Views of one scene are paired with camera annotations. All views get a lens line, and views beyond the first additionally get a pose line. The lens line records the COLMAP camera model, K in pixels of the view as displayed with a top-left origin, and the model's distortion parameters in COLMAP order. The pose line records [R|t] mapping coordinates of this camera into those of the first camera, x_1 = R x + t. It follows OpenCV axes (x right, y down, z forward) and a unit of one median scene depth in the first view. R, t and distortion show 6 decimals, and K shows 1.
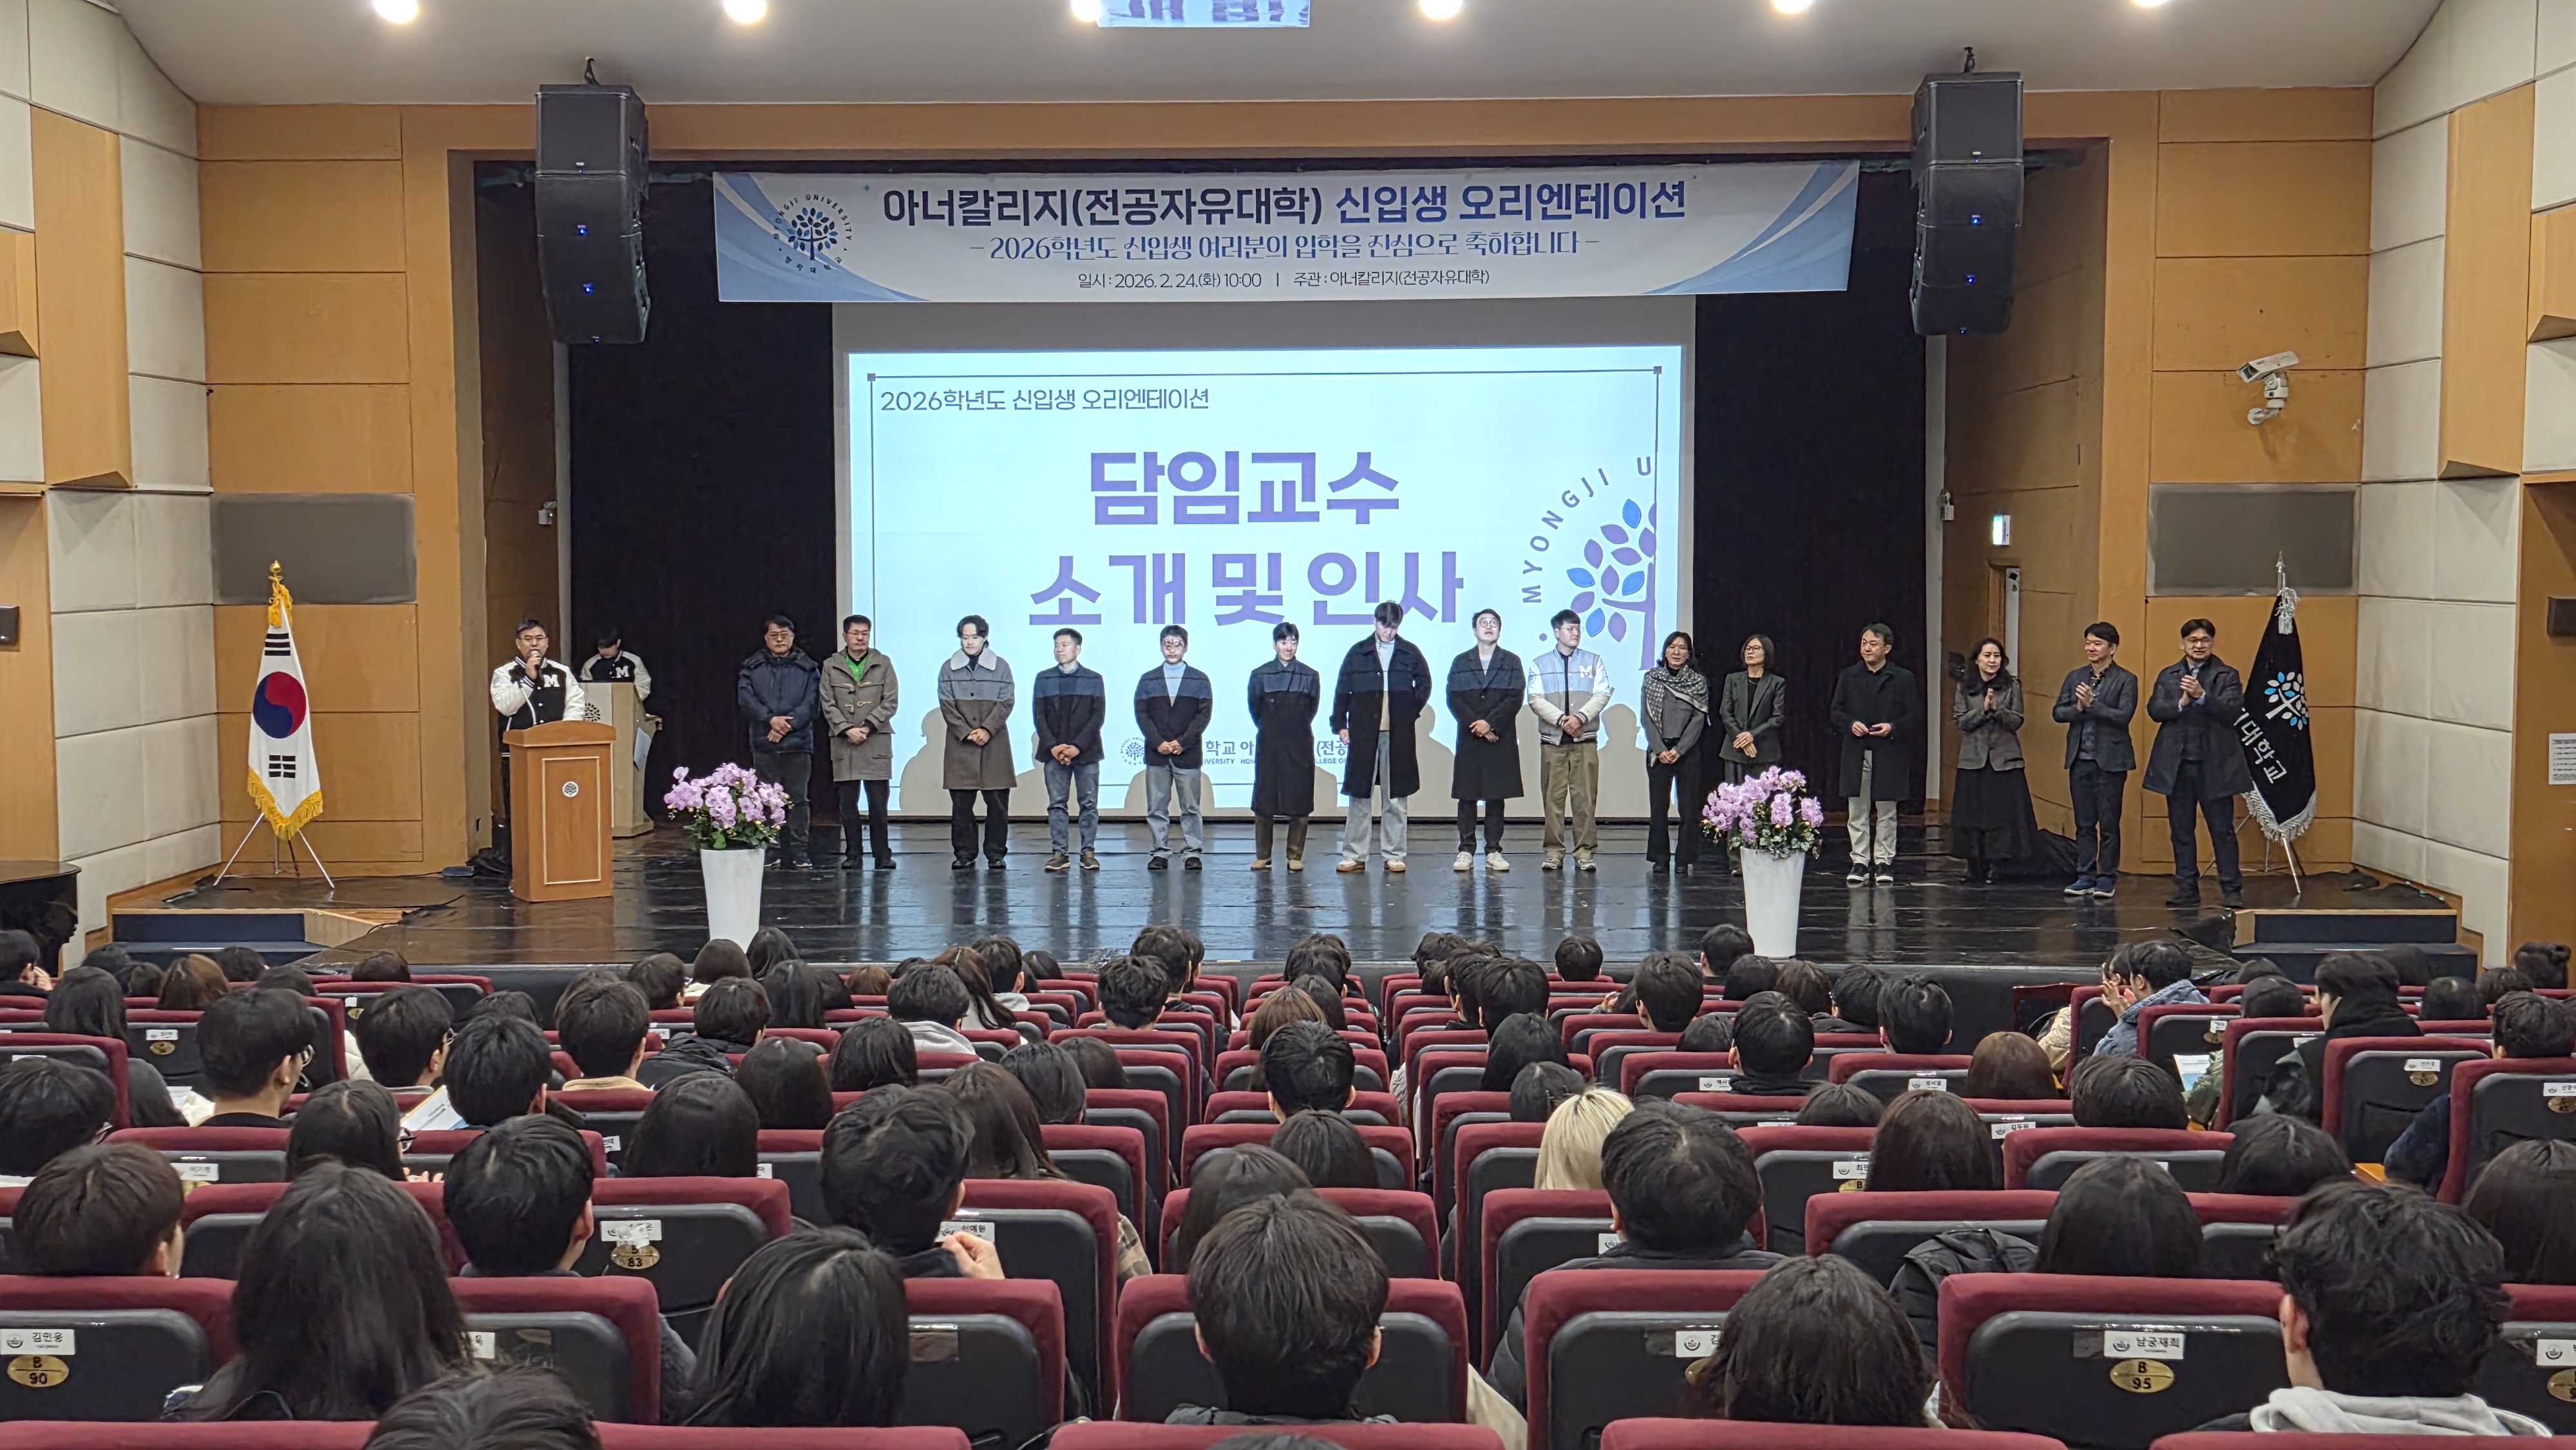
lens RADIAL K [[2699.6, 0, 1288.0], [0, 2699.6, 725.0], [0, 0, 1]] dist [0.075362, -0.012510]
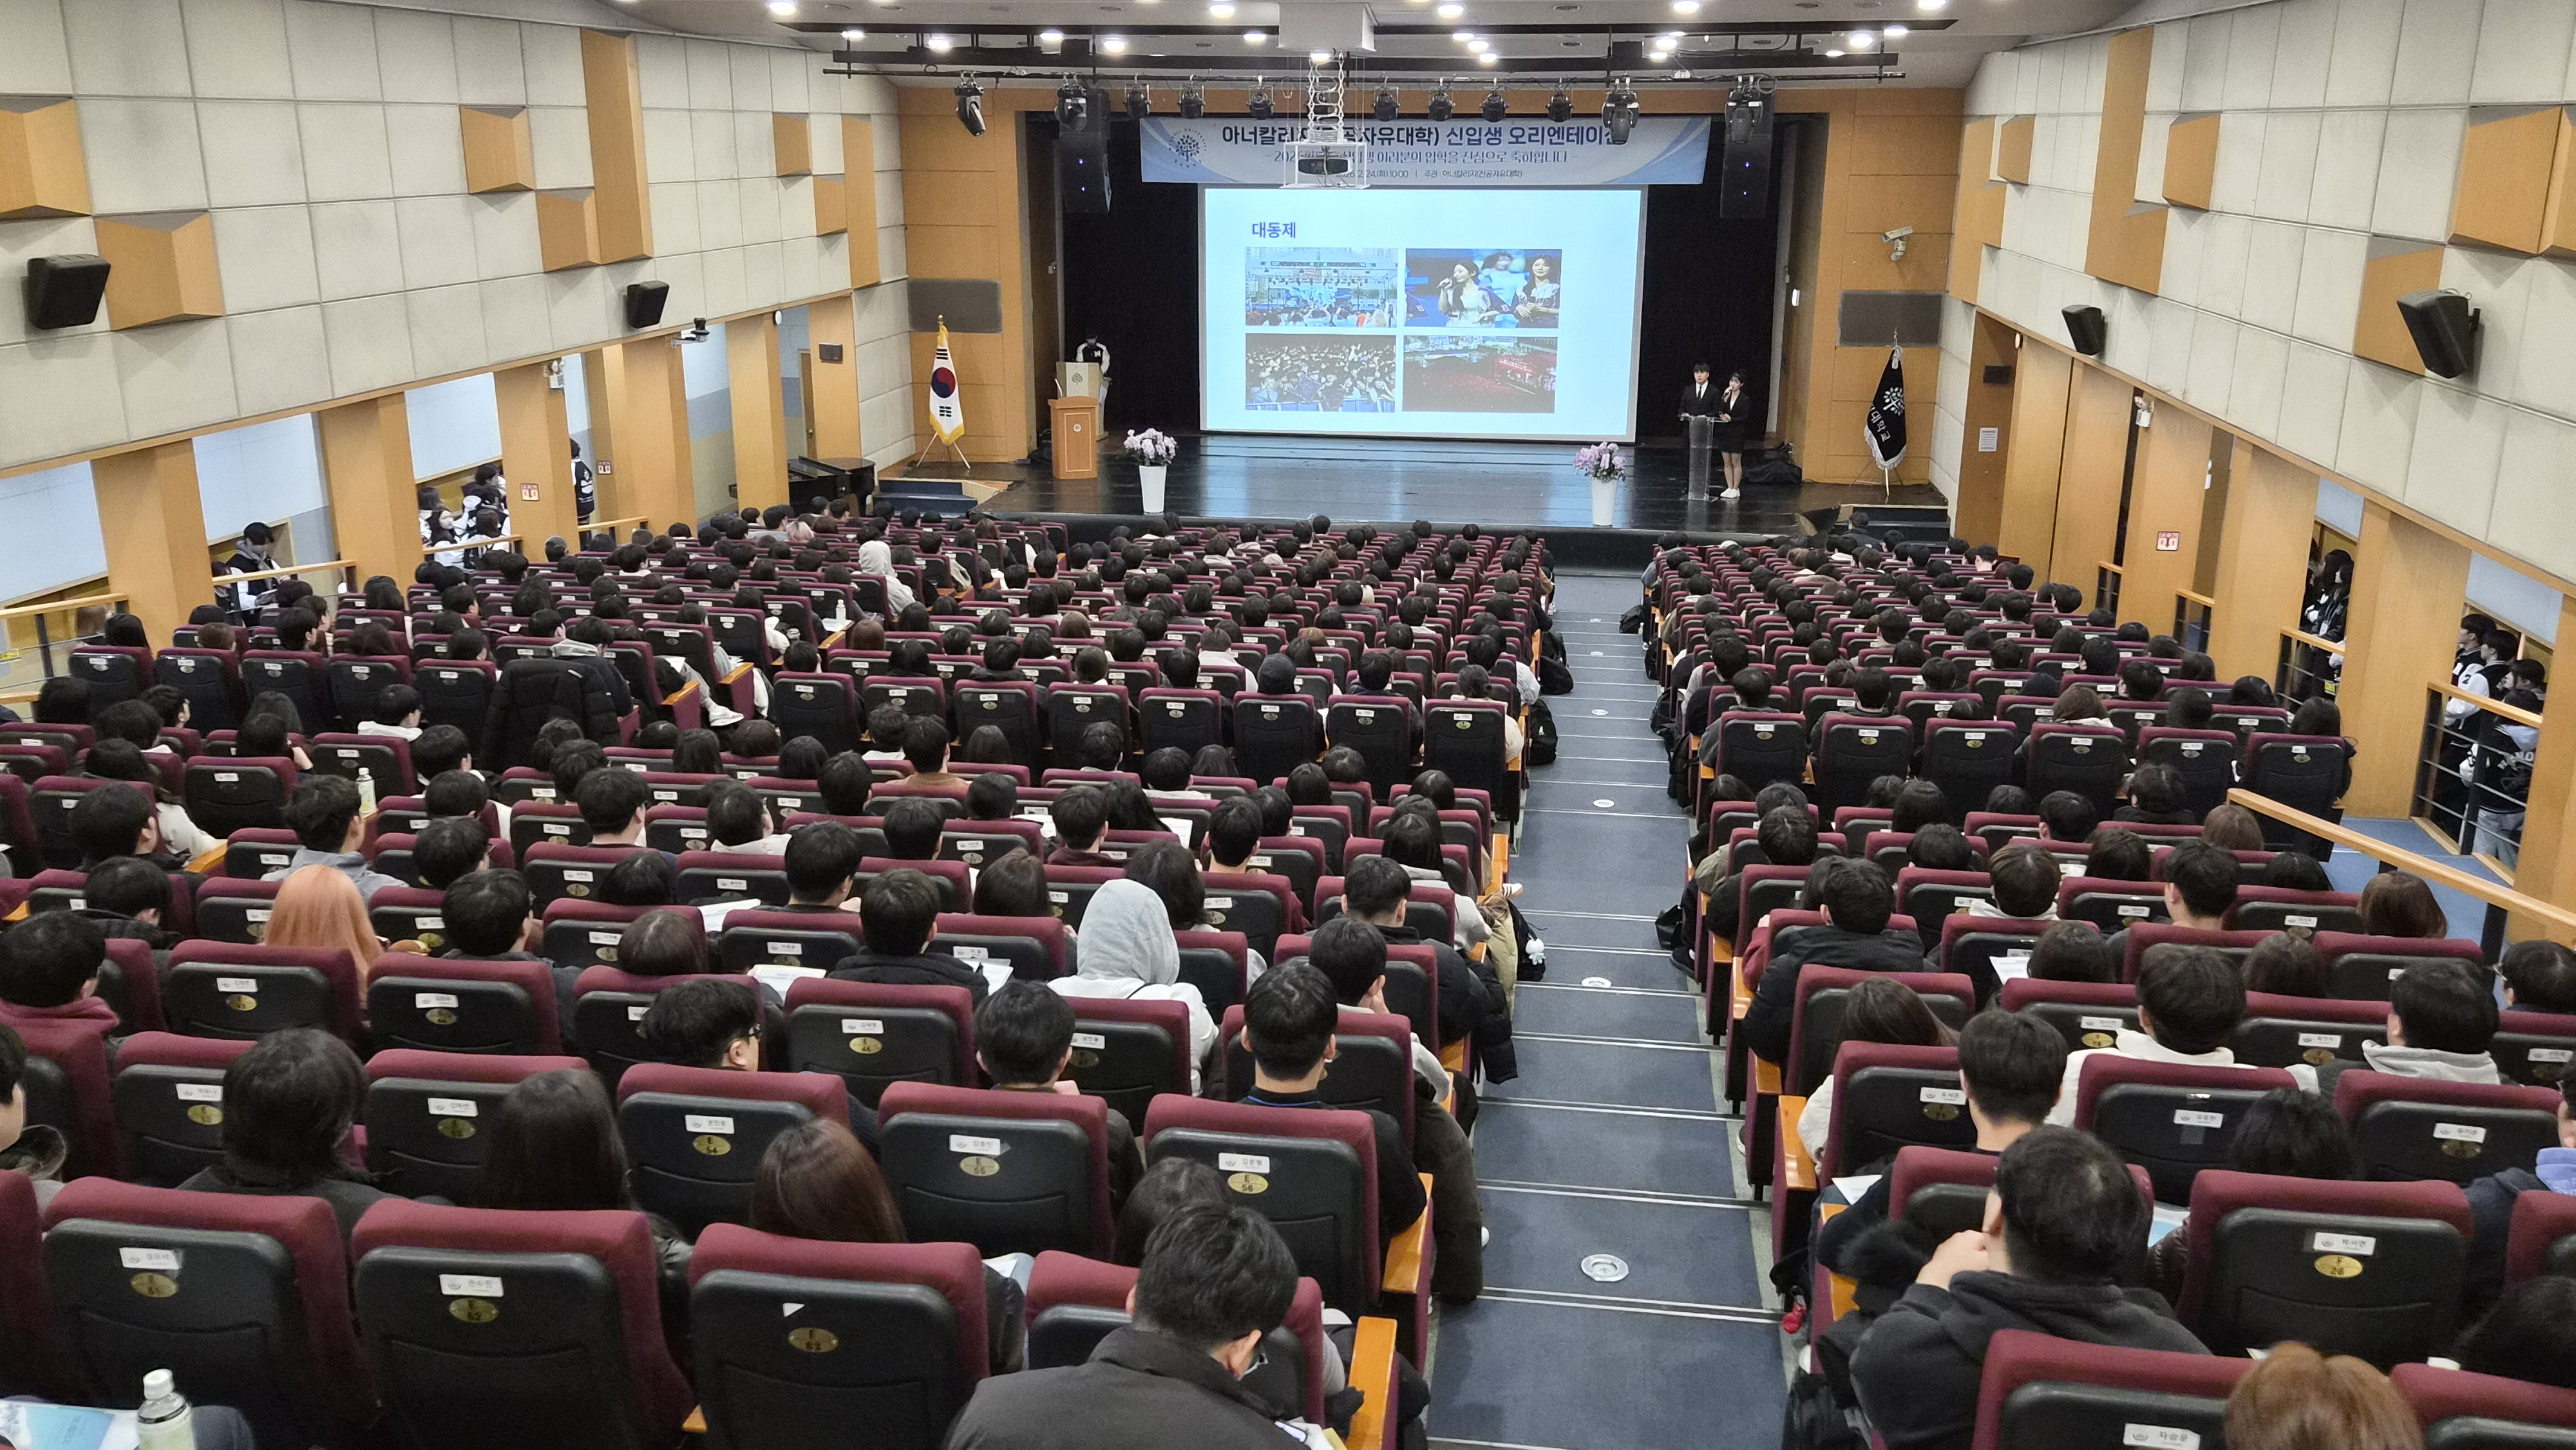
lens RADIAL K [[2084.5, 0, 1288.0], [0, 2084.5, 725.0], [0, 0, 1]] dist [-0.001260, 0.000115]
pose [[0.991921, 0.037955, -0.121045, 0.105186], [-0.012289, 0.978454, 0.206100, -0.083070], [0.126259, -0.202947, 0.971015, -0.597721]]
